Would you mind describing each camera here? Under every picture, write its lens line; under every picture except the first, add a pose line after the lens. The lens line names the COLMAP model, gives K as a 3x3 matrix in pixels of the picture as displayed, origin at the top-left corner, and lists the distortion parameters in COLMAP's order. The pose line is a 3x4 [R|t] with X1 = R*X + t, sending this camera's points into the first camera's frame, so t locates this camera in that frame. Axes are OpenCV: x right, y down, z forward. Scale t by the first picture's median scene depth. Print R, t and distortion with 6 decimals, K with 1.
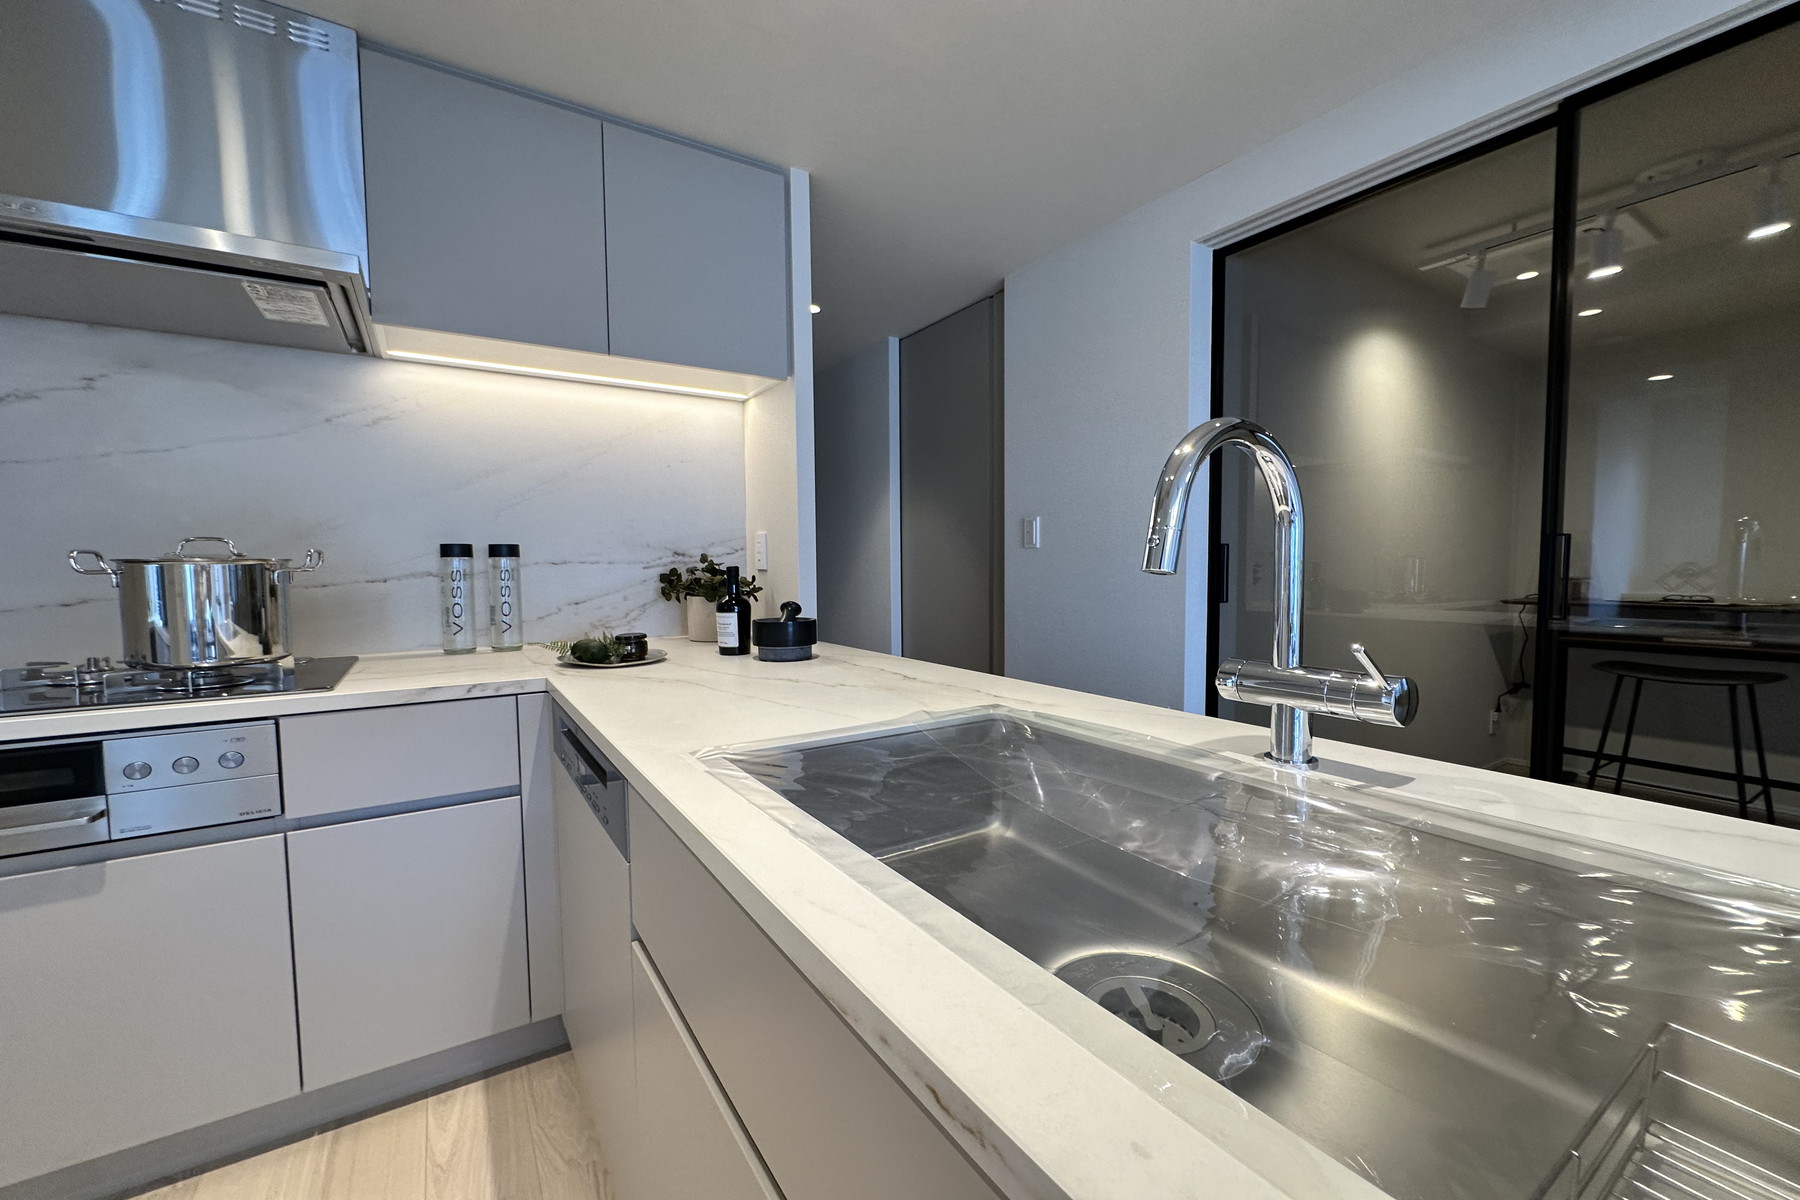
lens RADIAL K [[720.0, 0, 906.9], [0, 720.0, 604.8], [0, 0, 1]] dist [-0.001330, -0.000070]
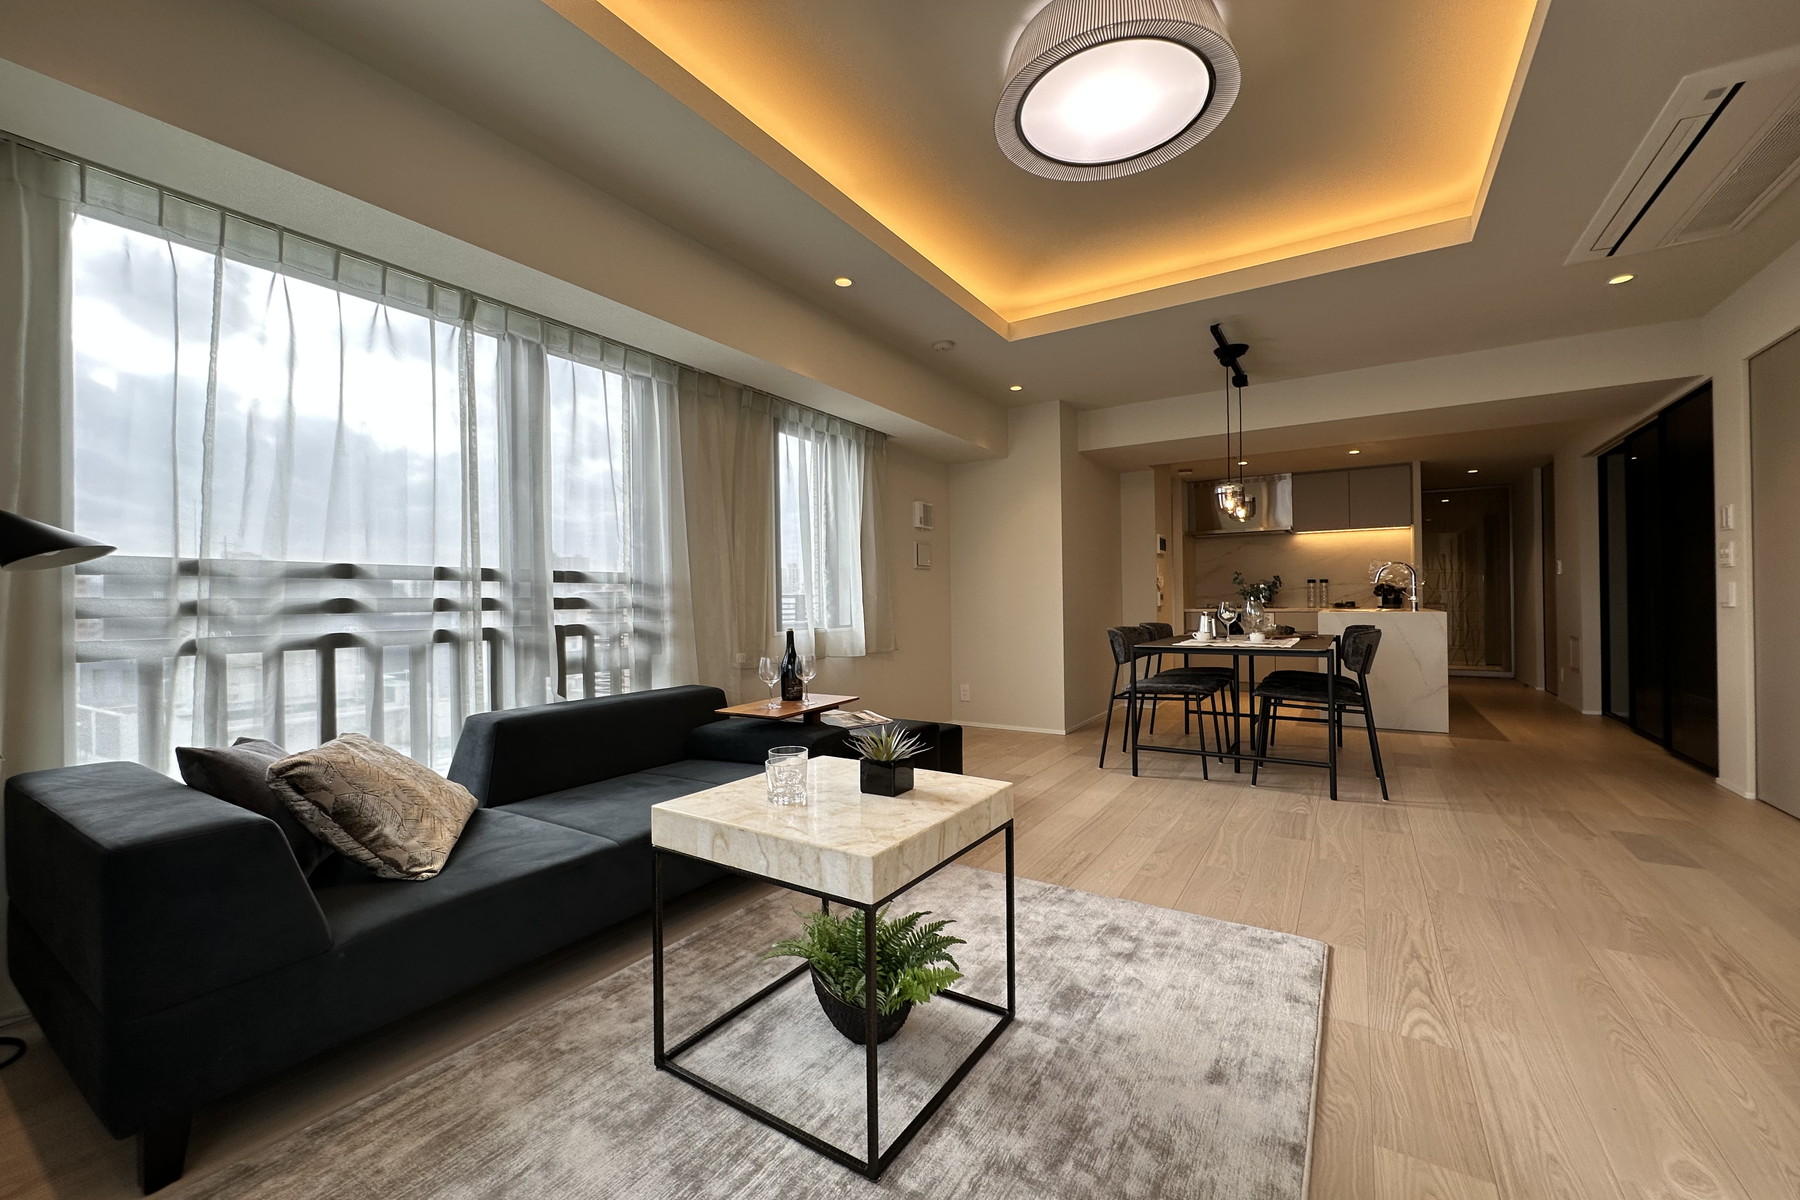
lens RADIAL K [[720.0, 0, 904.4], [0, 720.0, 596.3], [0, 0, 1]] dist [-0.001330, -0.000070]
pose [[0.406933, -0.003857, -0.913450, 2.193399], [-0.043850, 0.998756, -0.023752, 0.211842], [0.912405, 0.049720, 0.406258, -2.821374]]
